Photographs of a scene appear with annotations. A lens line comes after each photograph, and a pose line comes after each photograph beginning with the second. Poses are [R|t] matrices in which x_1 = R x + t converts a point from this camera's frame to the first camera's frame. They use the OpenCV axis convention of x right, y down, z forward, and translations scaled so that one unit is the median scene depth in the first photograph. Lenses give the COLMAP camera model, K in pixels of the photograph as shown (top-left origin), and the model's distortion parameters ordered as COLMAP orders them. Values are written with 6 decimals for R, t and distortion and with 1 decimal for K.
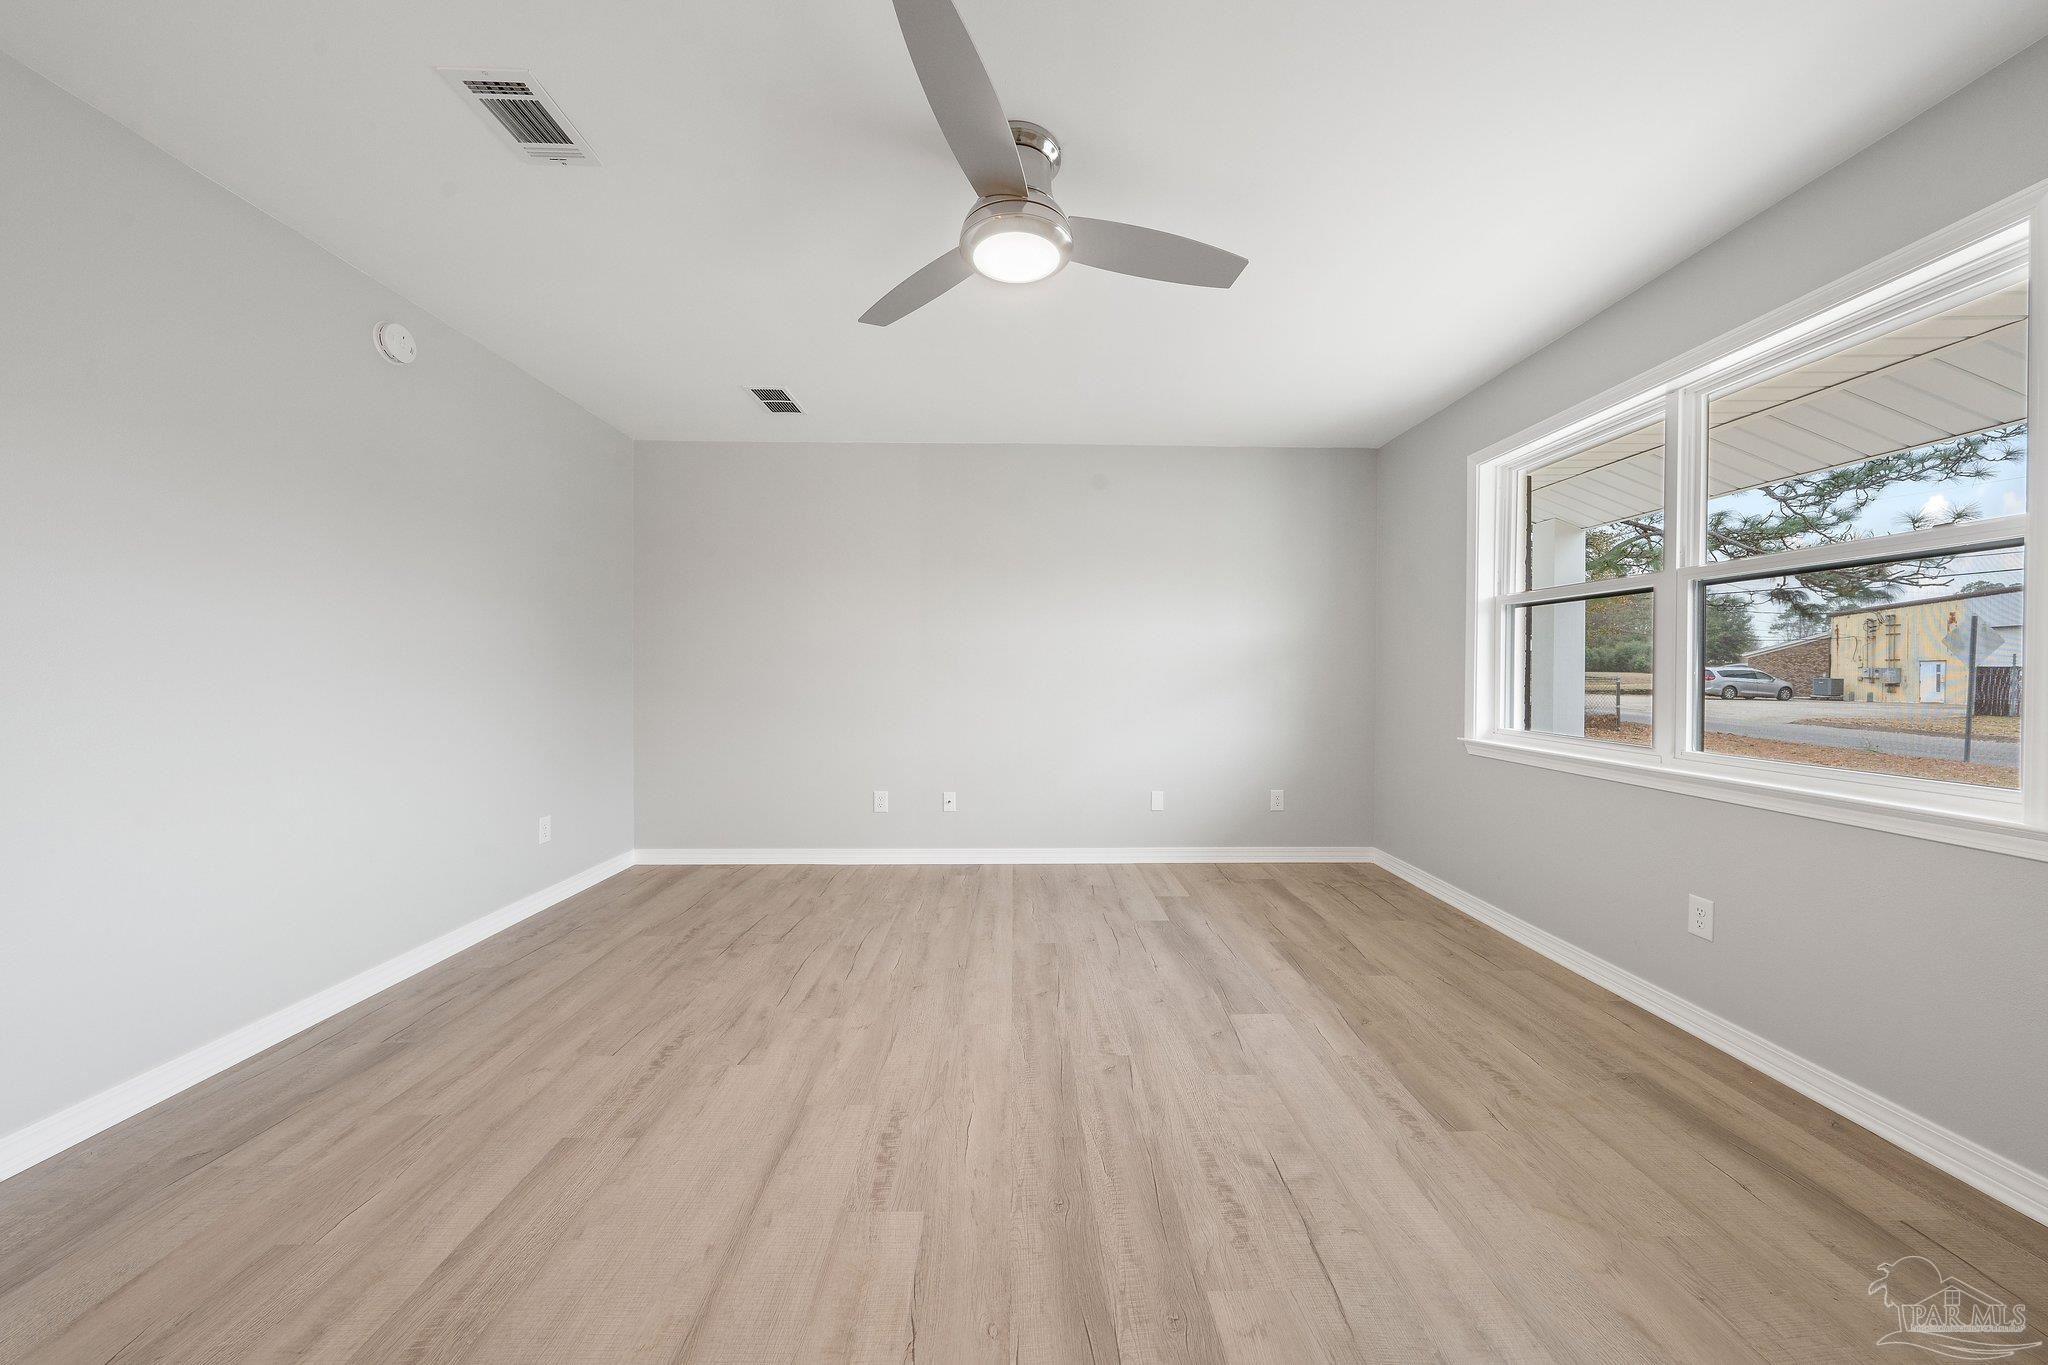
lens RADIAL K [[714.3, 0, 1032.5], [0, 714.3, 667.6], [0, 0, 1]] dist [-0.000833, 0.000082]
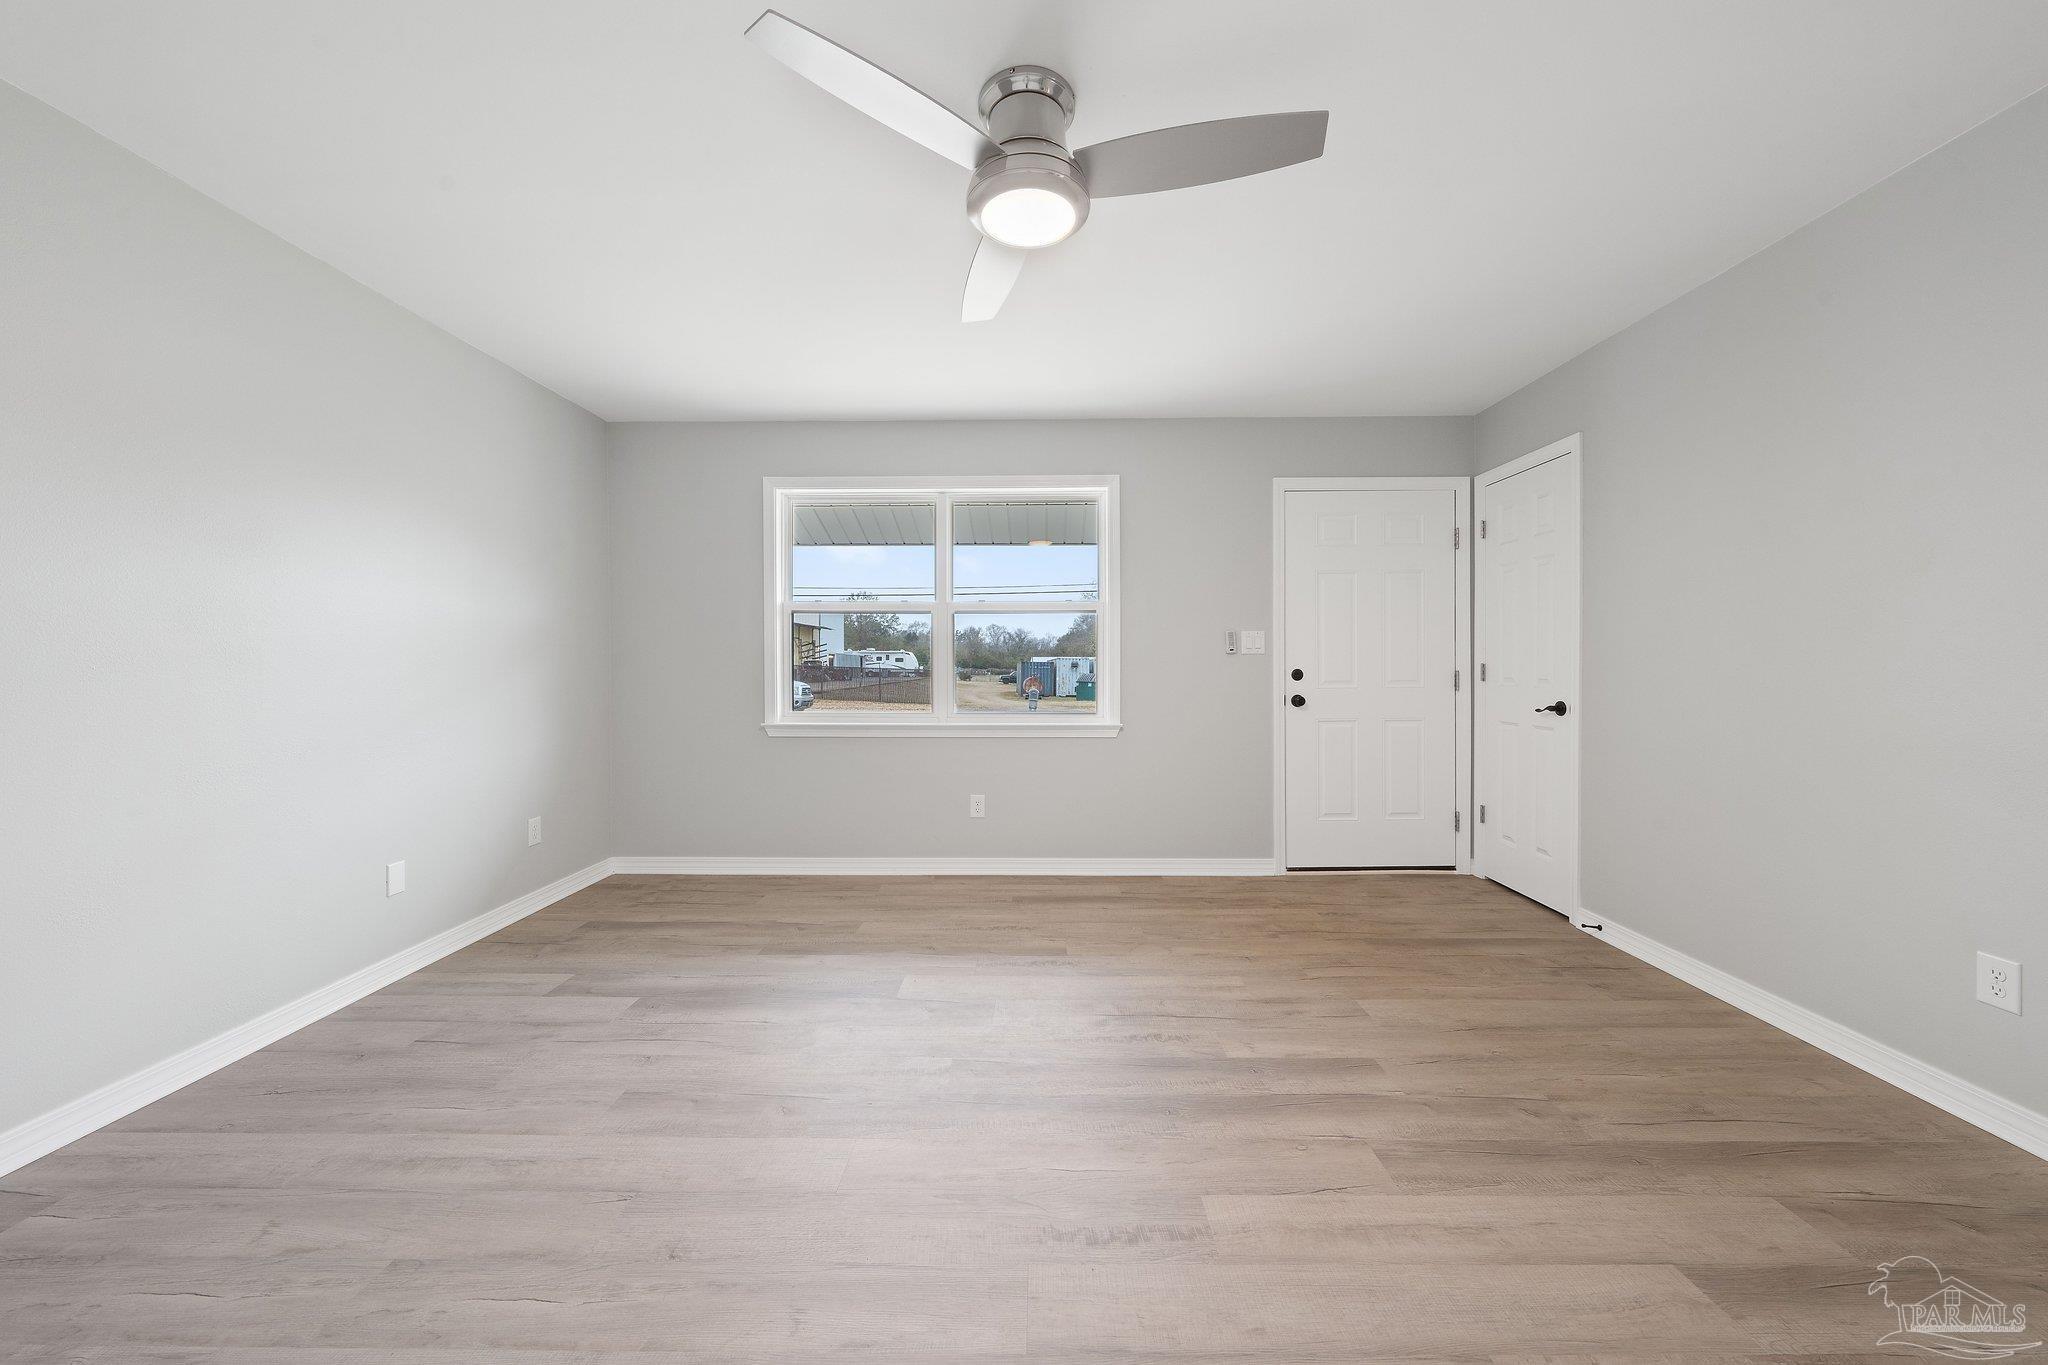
lens RADIAL K [[714.3, 0, 1032.5], [0, 714.3, 667.6], [0, 0, 1]] dist [-0.000833, 0.000082]
pose [[0.029151, -0.009541, 0.999529, -0.883389], [-0.003029, 0.999949, 0.009633, -0.005040], [-0.999570, -0.003309, 0.029120, 0.910259]]
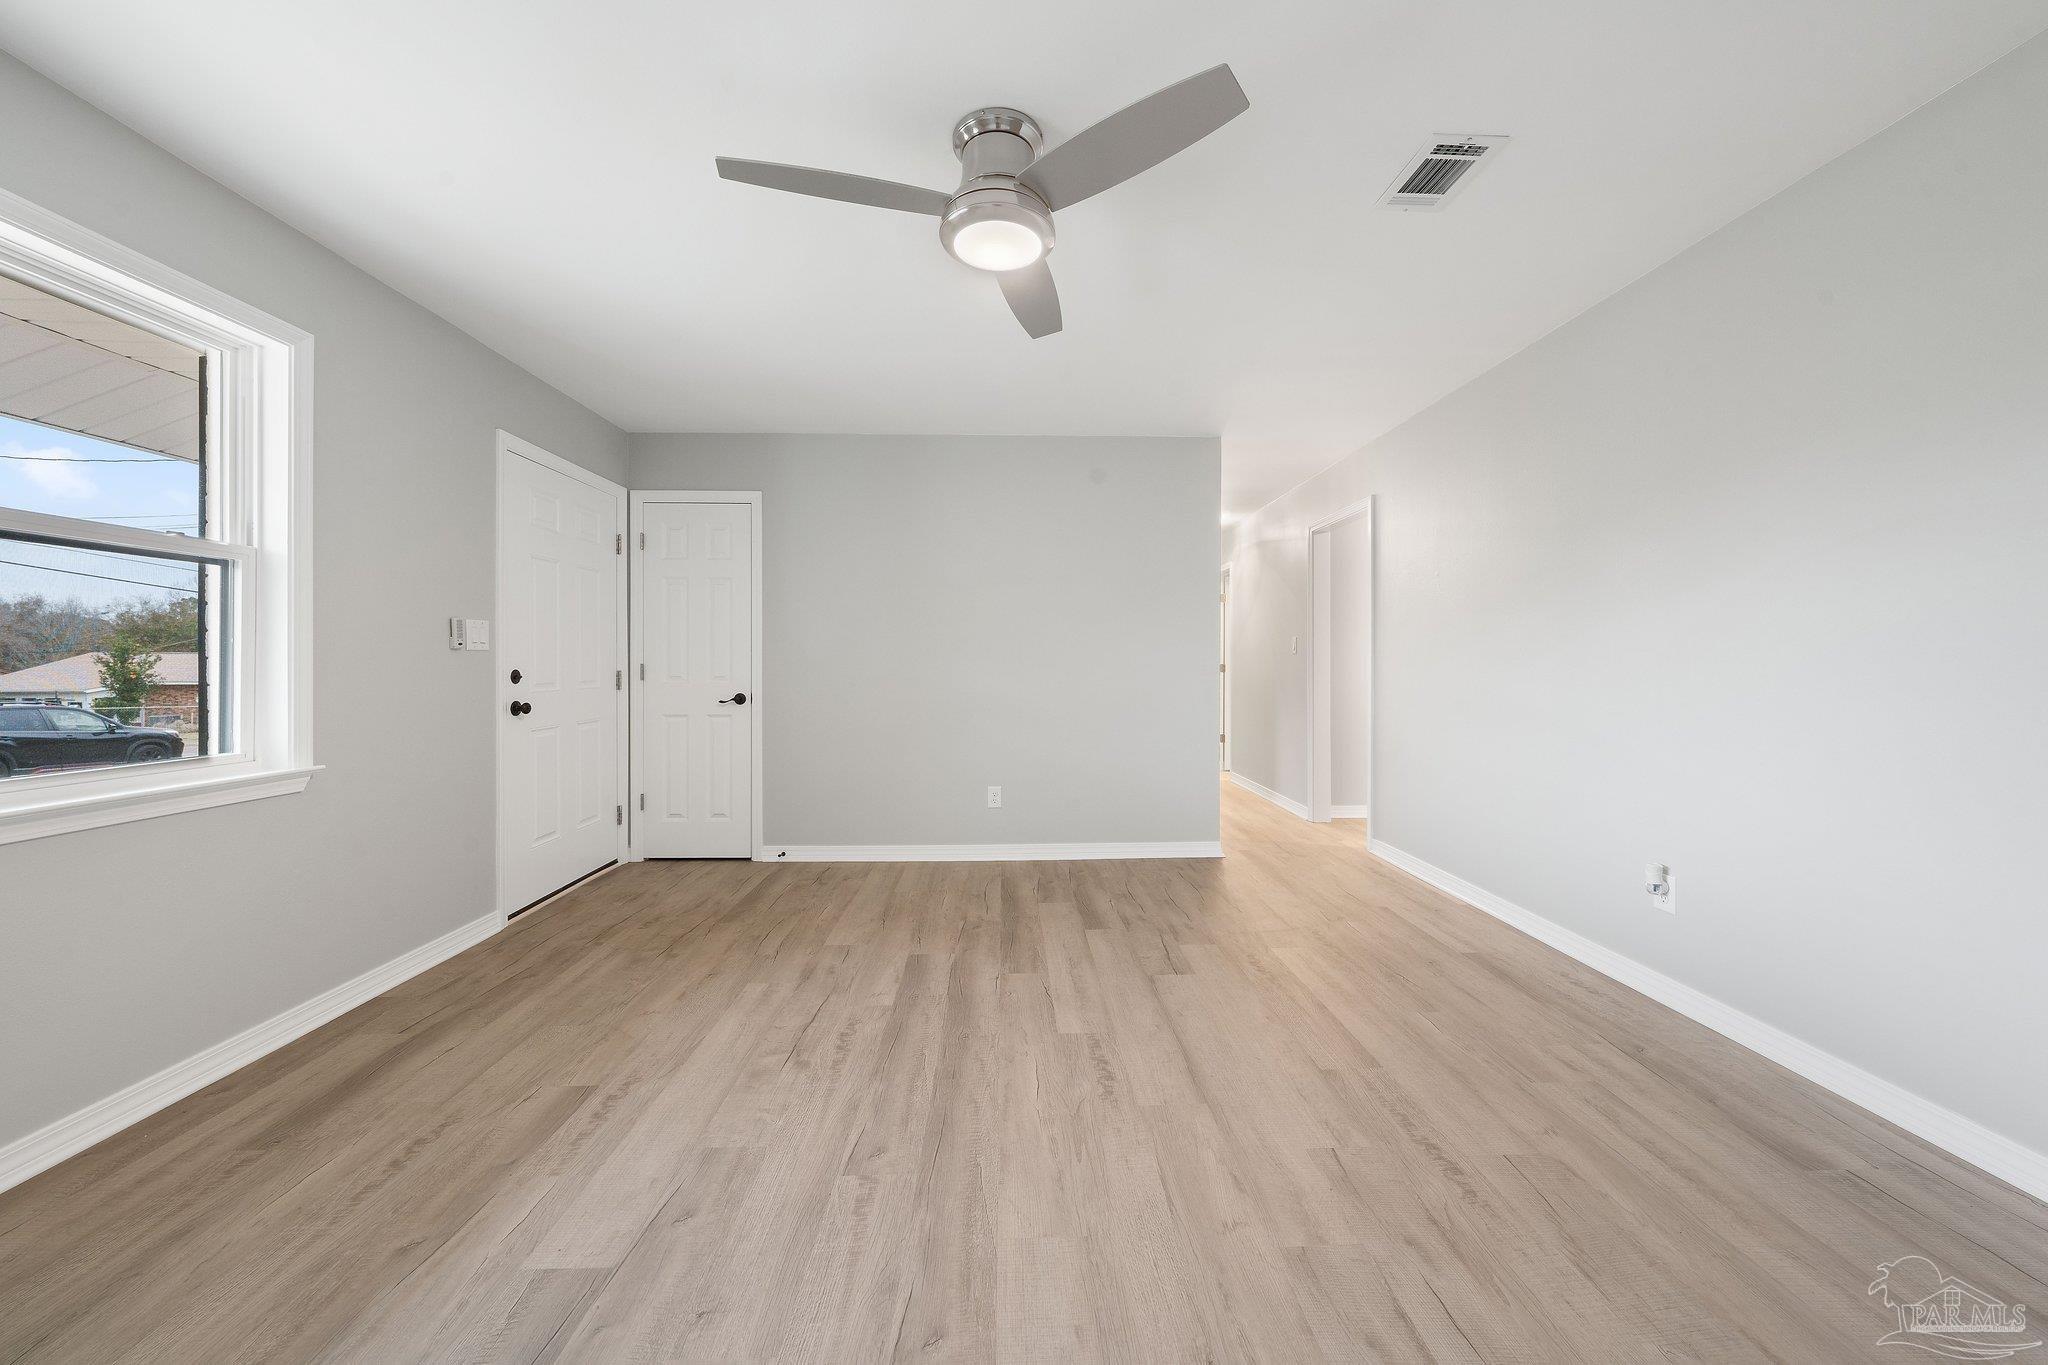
lens RADIAL K [[714.3, 0, 1032.5], [0, 714.3, 667.6], [0, 0, 1]] dist [-0.000833, 0.000082]
pose [[-0.999878, -0.004759, -0.014856, -0.055092], [-0.004727, 0.999986, -0.002189, 0.008537], [0.014866, -0.002118, -0.999887, 1.853289]]
